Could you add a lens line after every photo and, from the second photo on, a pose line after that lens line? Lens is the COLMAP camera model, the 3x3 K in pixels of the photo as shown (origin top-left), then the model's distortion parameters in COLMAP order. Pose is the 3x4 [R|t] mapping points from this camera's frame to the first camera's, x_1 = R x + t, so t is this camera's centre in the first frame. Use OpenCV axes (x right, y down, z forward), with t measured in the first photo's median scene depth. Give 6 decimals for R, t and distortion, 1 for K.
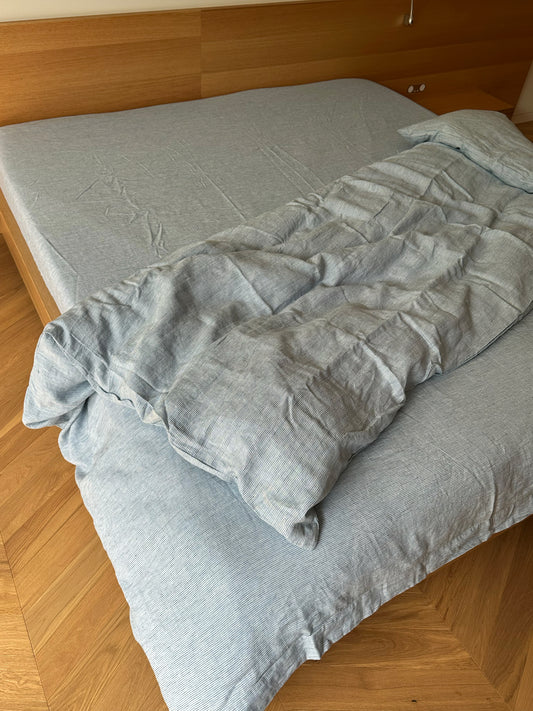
lens RADIAL K [[599.0, 0, 266.5], [0, 599.0, 355.5], [0, 0, 1]] dist [0.001749, 0.002722]
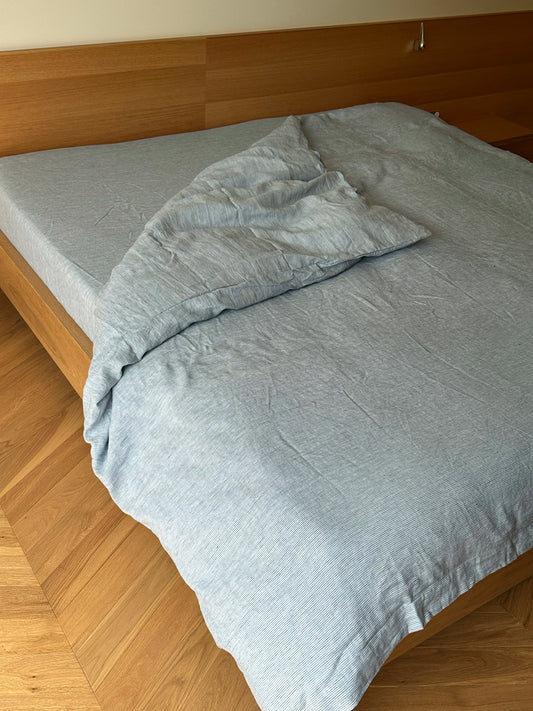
lens RADIAL K [[788.0, 0, 266.5], [0, 788.0, 355.5], [0, 0, 1]] dist [0.180638, -0.424767]
pose [[0.997672, -0.041490, 0.054118, -0.202762], [0.049794, 0.985459, -0.162451, 0.248865], [-0.046591, 0.164768, 0.985231, -0.326828]]
